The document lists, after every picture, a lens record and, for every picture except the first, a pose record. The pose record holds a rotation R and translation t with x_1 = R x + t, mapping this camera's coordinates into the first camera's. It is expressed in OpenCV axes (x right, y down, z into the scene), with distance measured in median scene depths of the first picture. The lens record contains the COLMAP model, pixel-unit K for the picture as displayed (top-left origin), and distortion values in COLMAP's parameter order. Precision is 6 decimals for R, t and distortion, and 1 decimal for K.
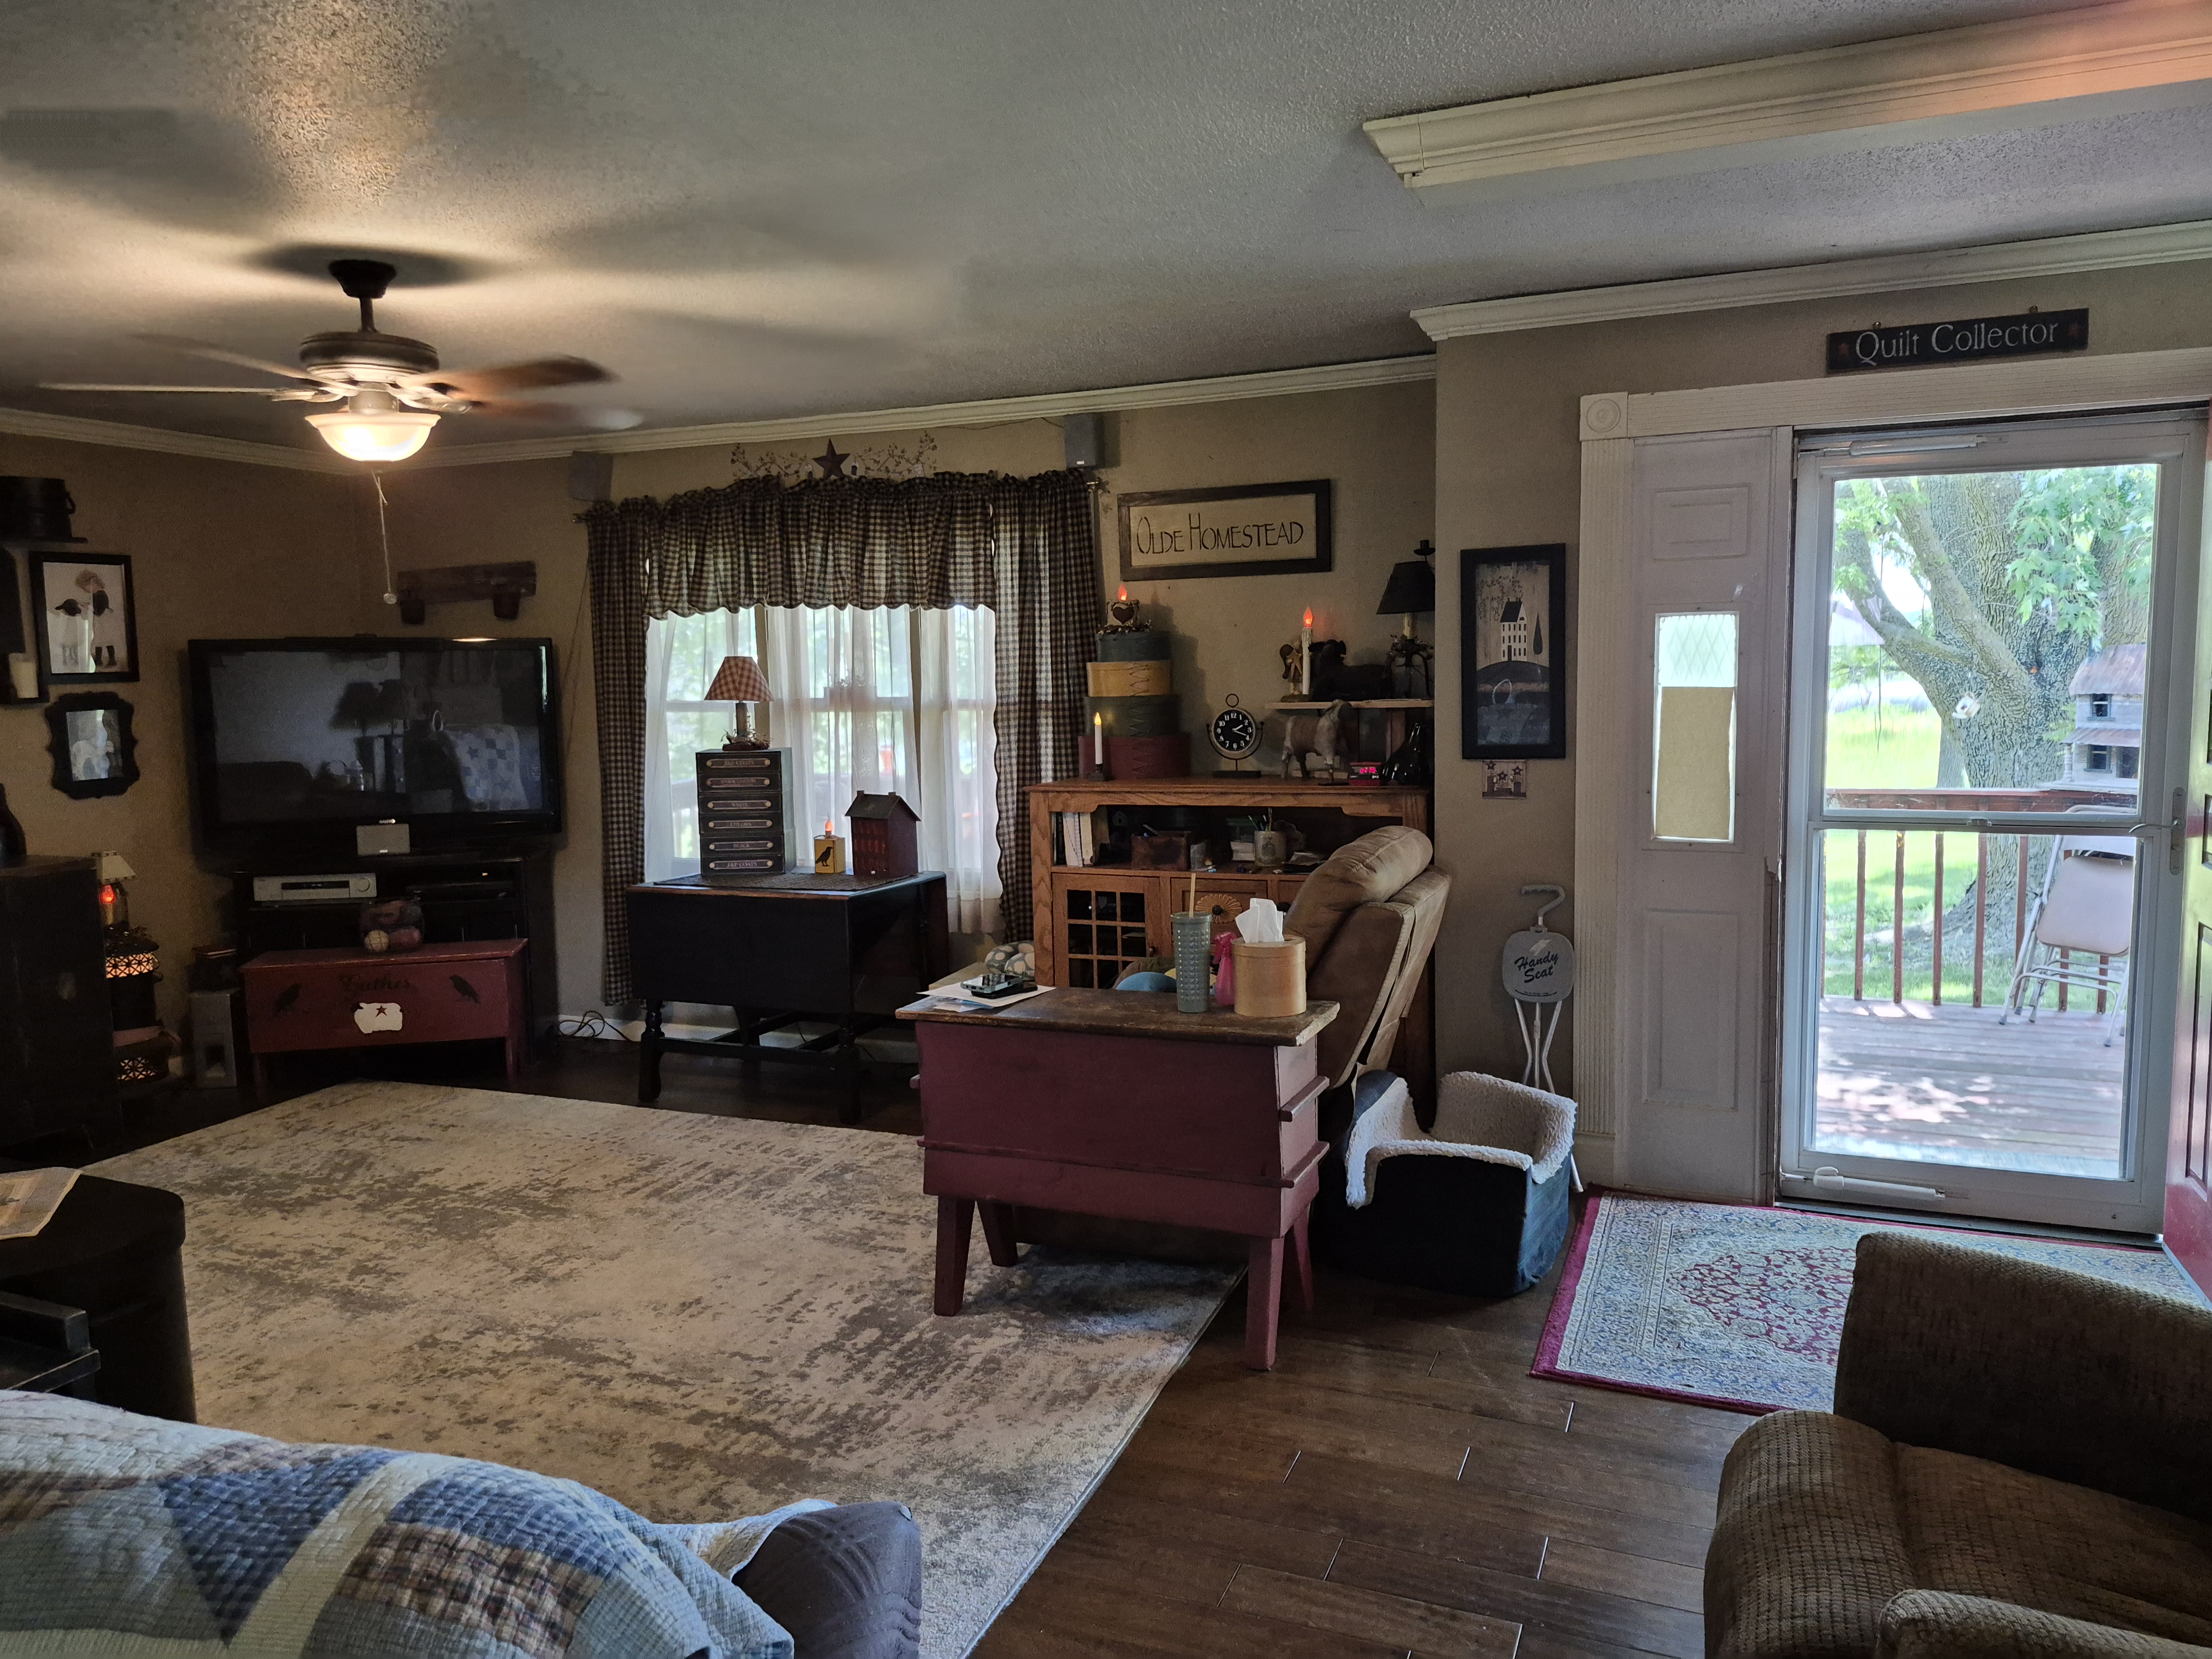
lens RADIAL K [[1517.2, 0, 1075.0], [0, 1517.2, 821.0], [0, 0, 1]] dist [0.101651, -0.128969]
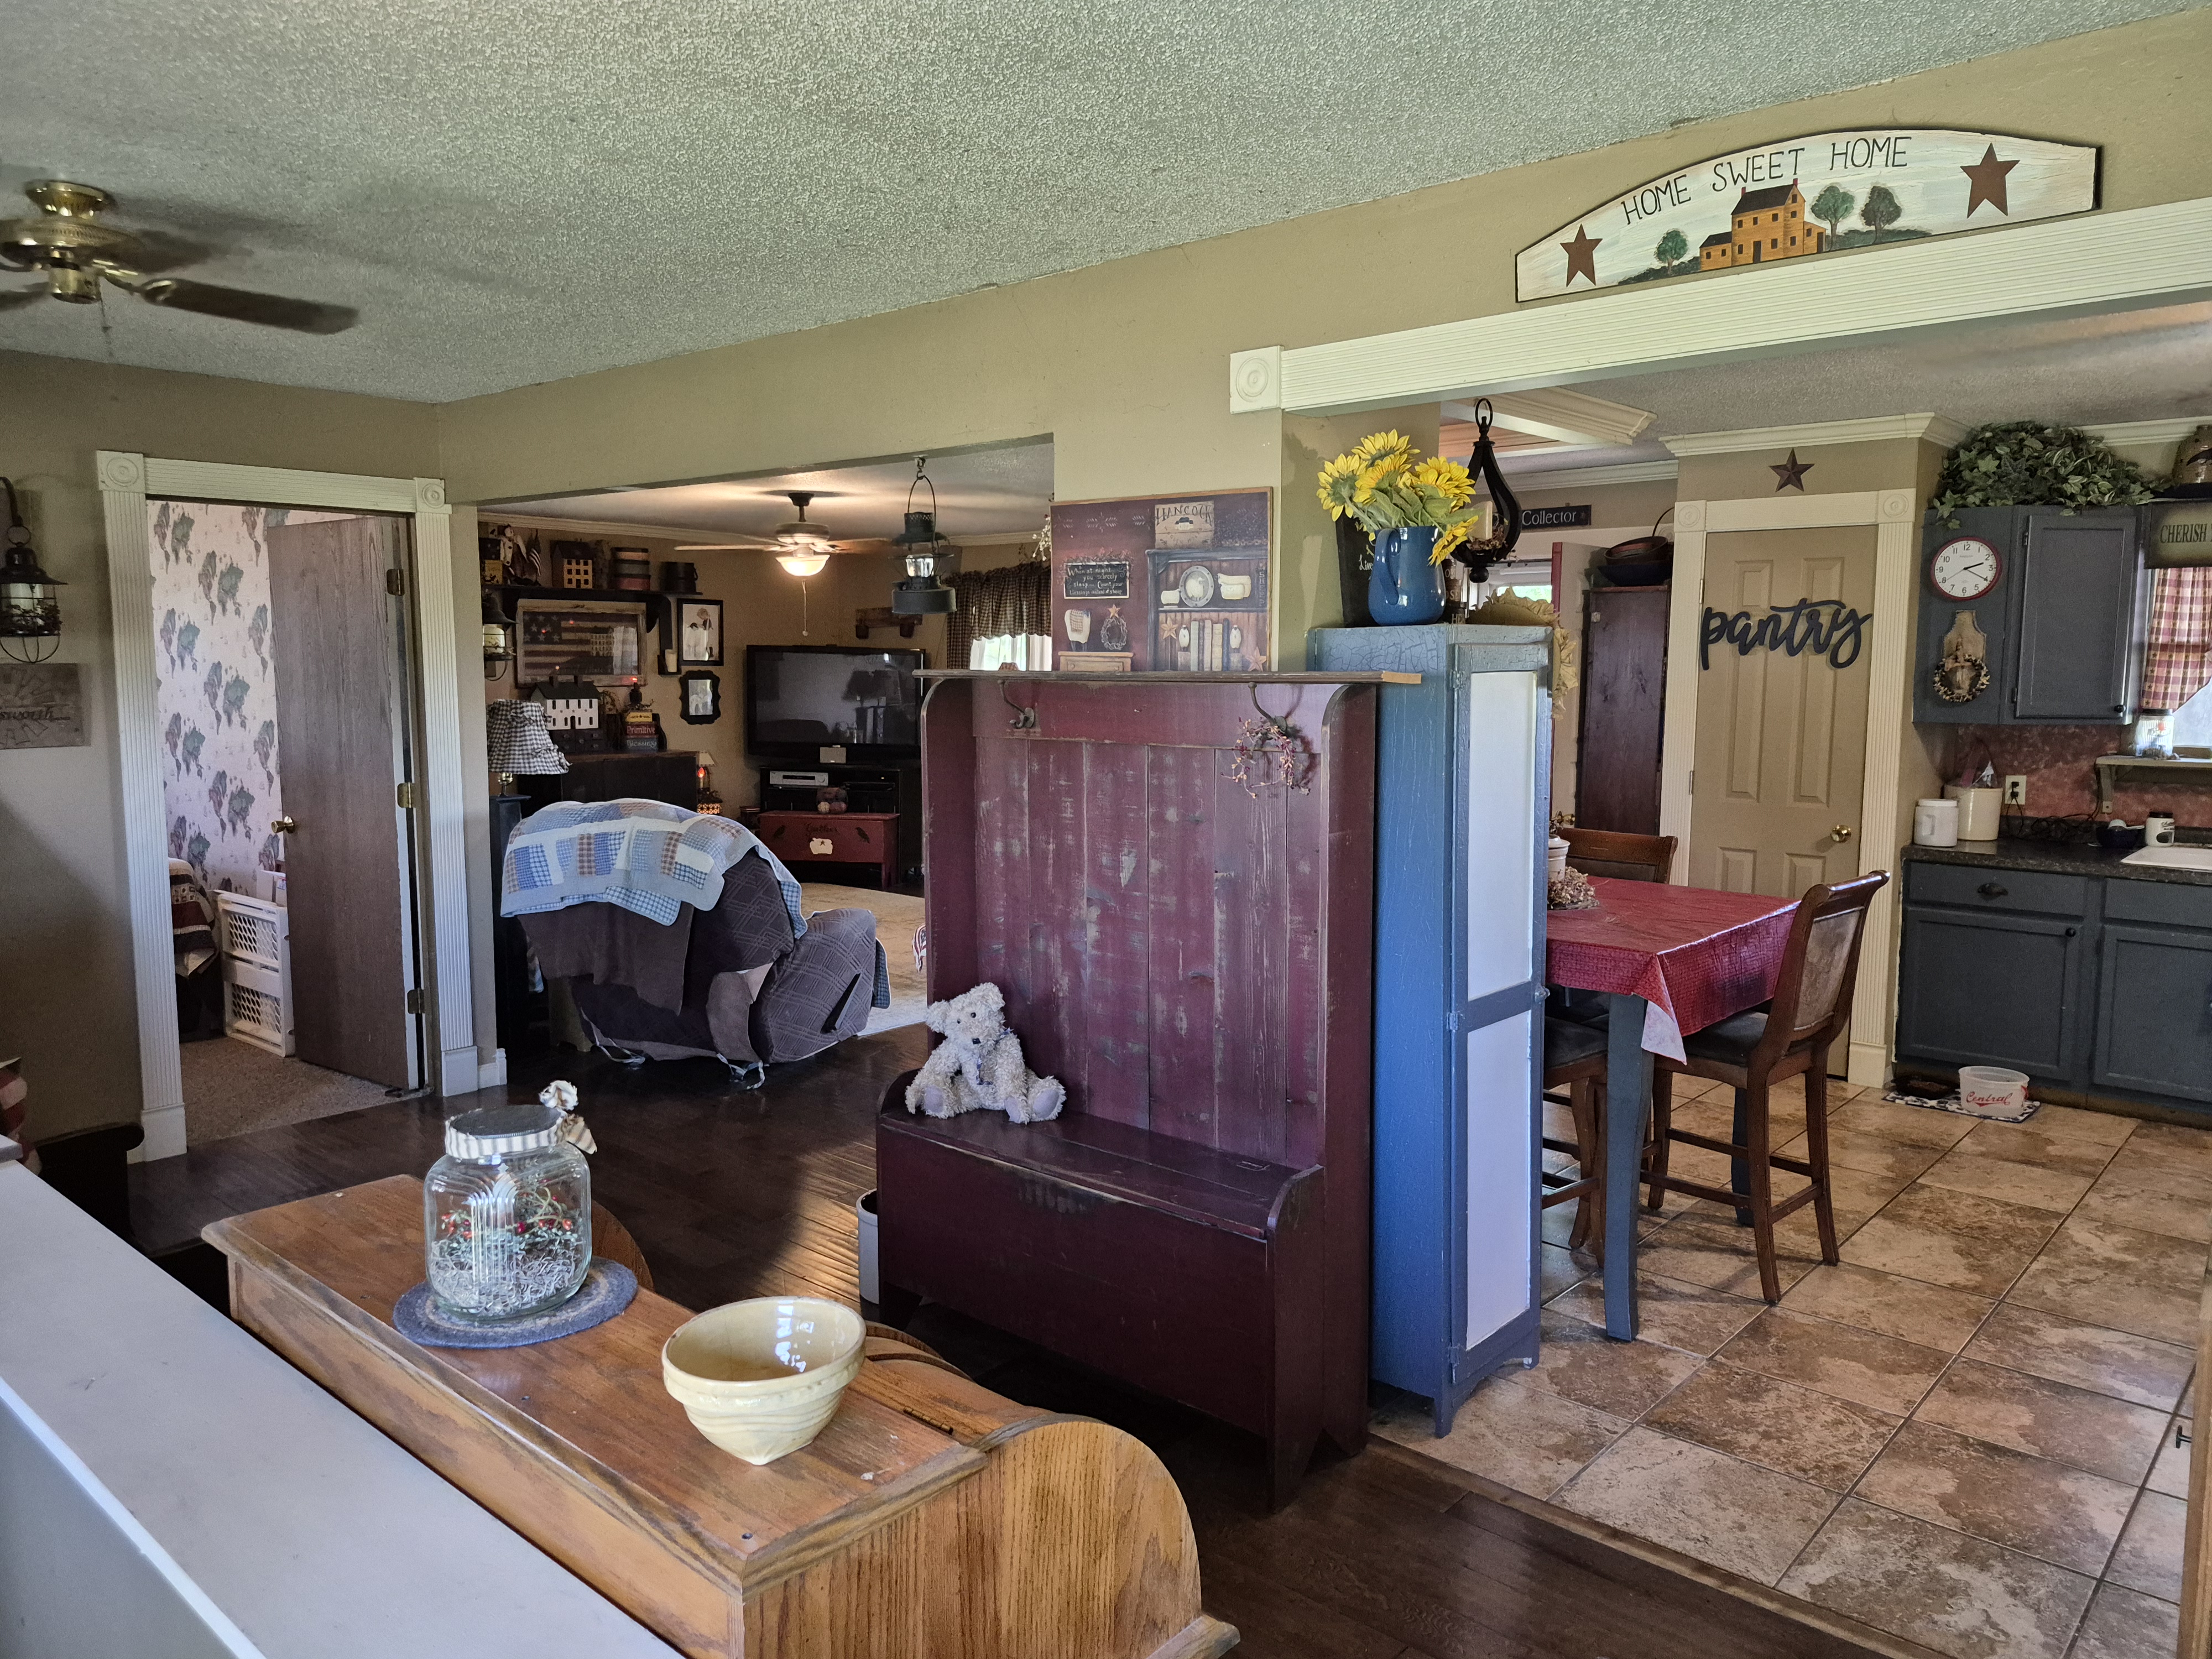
lens RADIAL K [[1521.8, 0, 1118.8], [0, 1521.8, 805.6], [0, 0, 1]] dist [0.100033, -0.107827]
pose [[0.949413, 0.059407, -0.308361, 0.498641], [-0.063468, 0.997979, -0.003147, 0.063390], [0.307551, 0.022559, 0.951264, -0.713253]]
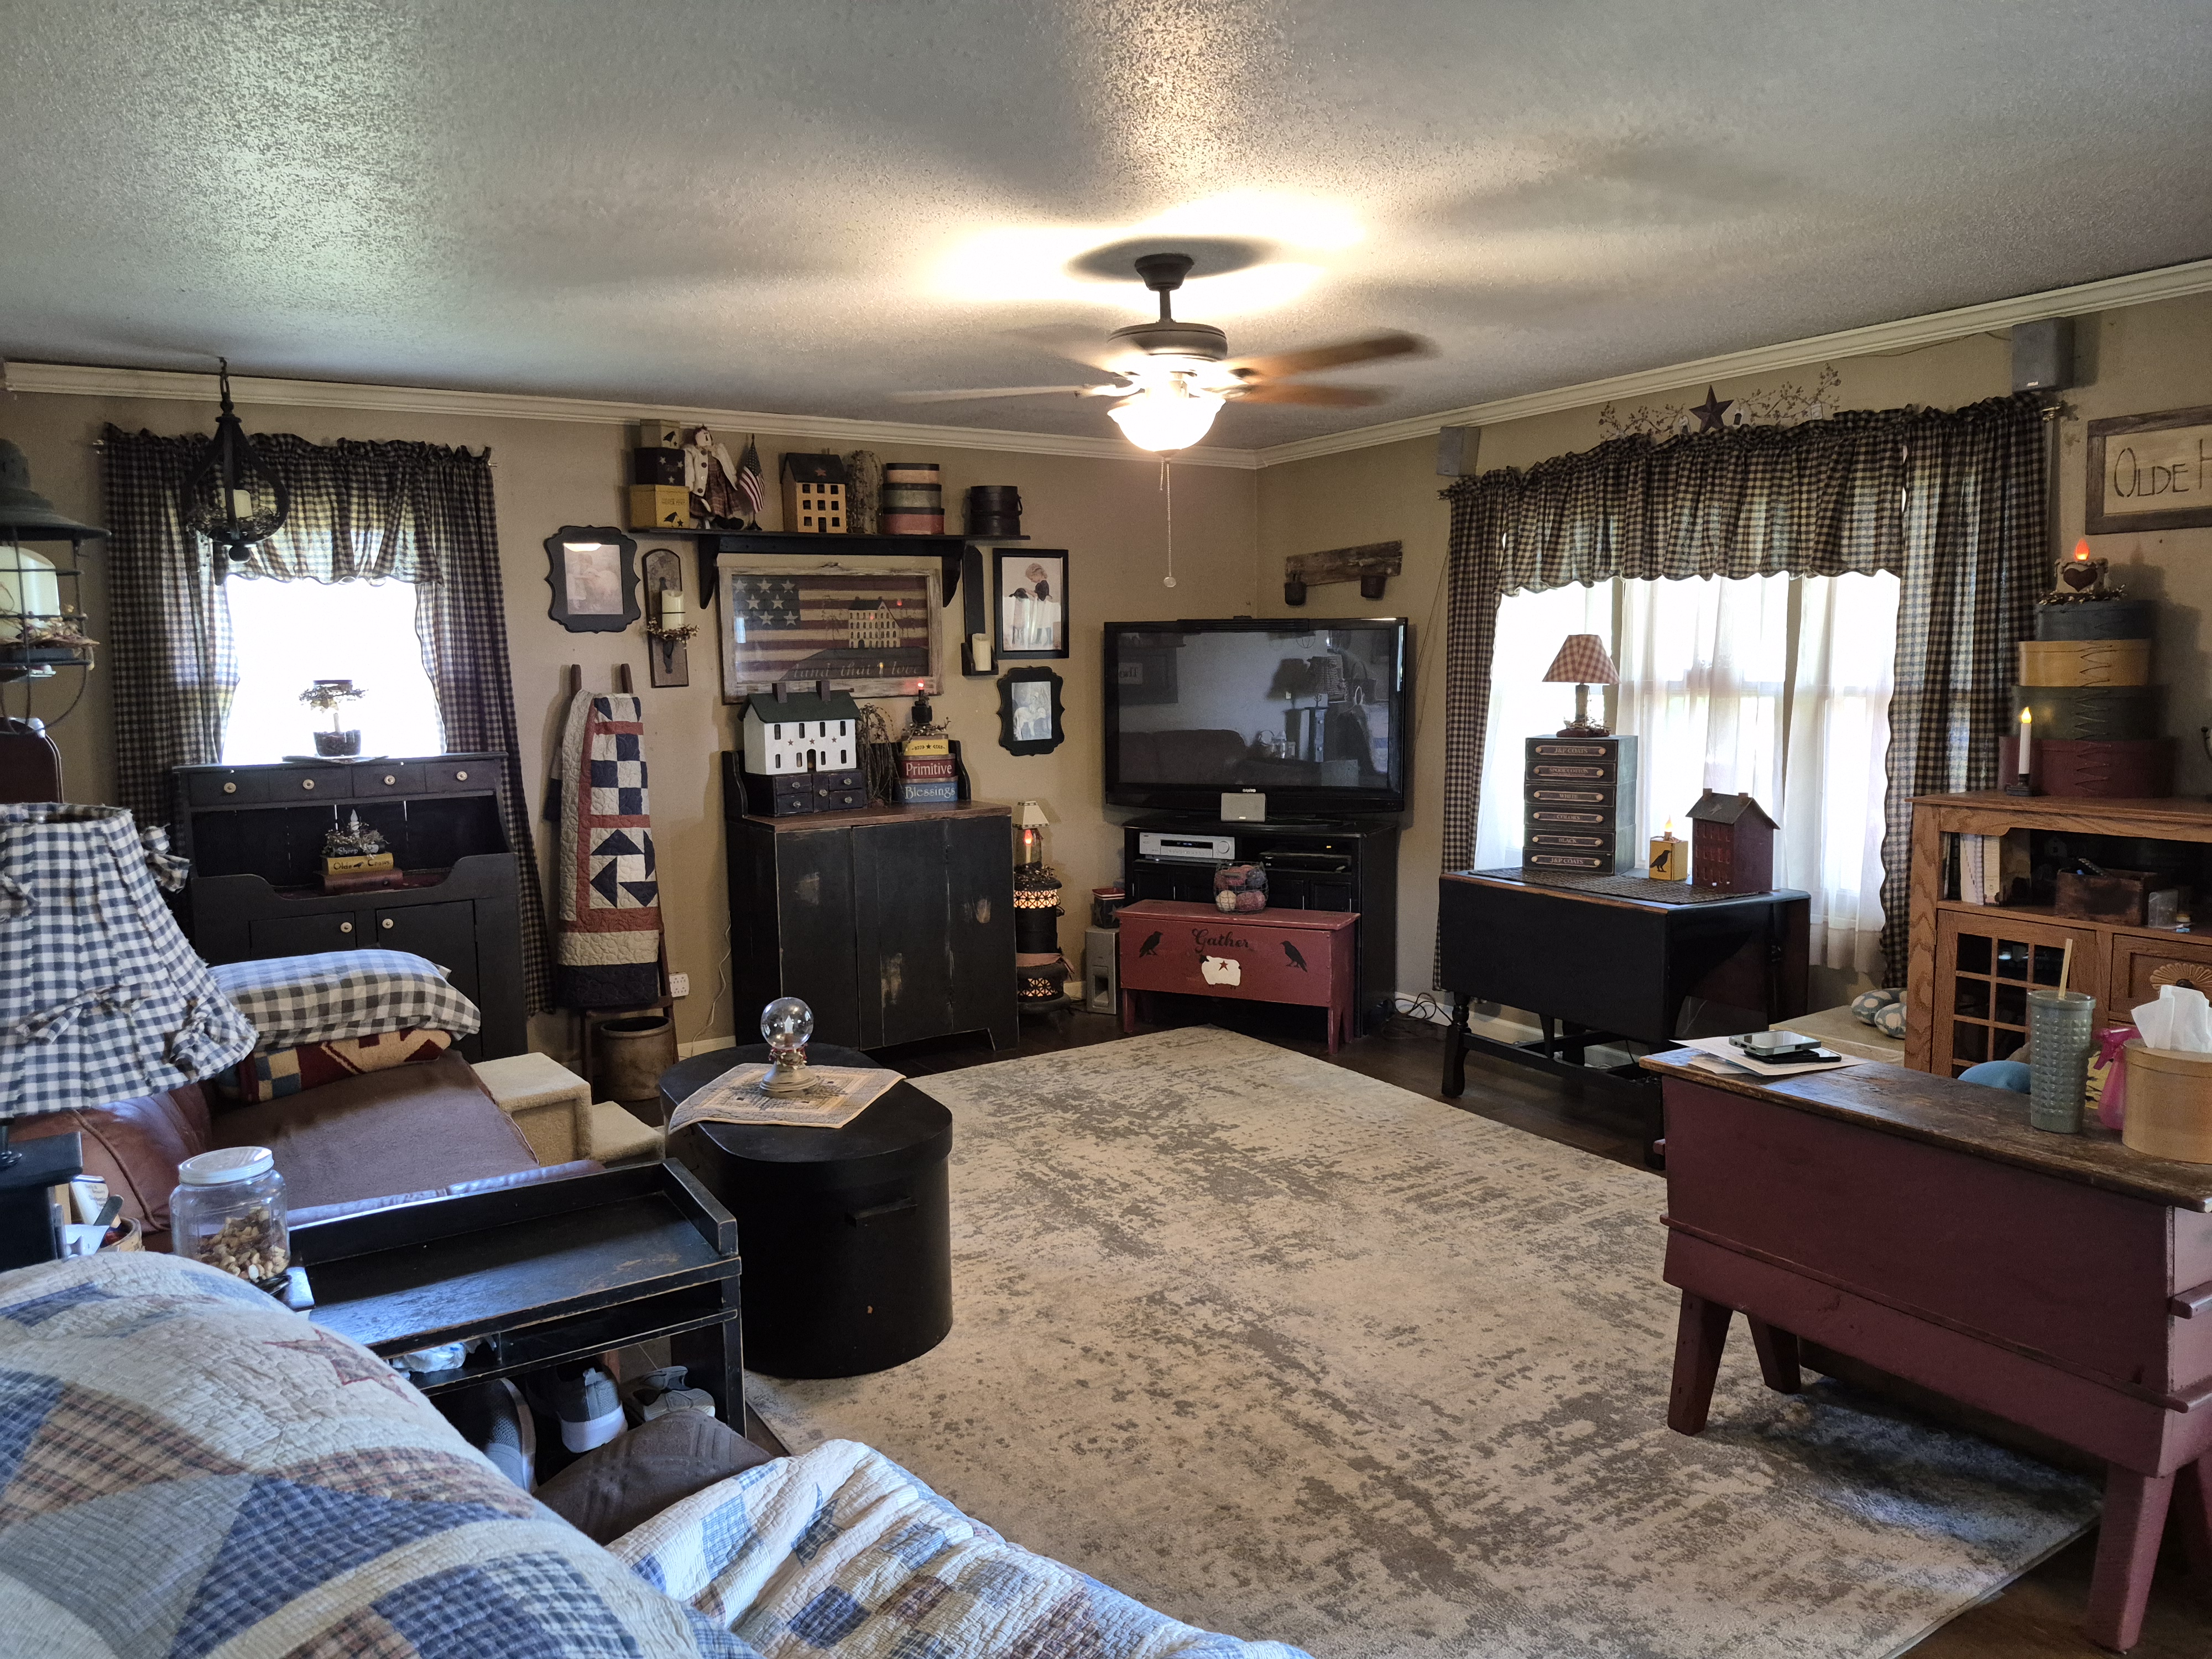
lens RADIAL K [[1491.4, 0, 1094.7], [0, 1491.4, 812.5], [0, 0, 1]] dist [0.100883, -0.143223]
pose [[0.816871, 0.071058, -0.572427, 0.070046], [-0.064295, 0.997416, 0.032064, -0.011998], [0.573226, 0.010612, 0.819328, 0.097153]]
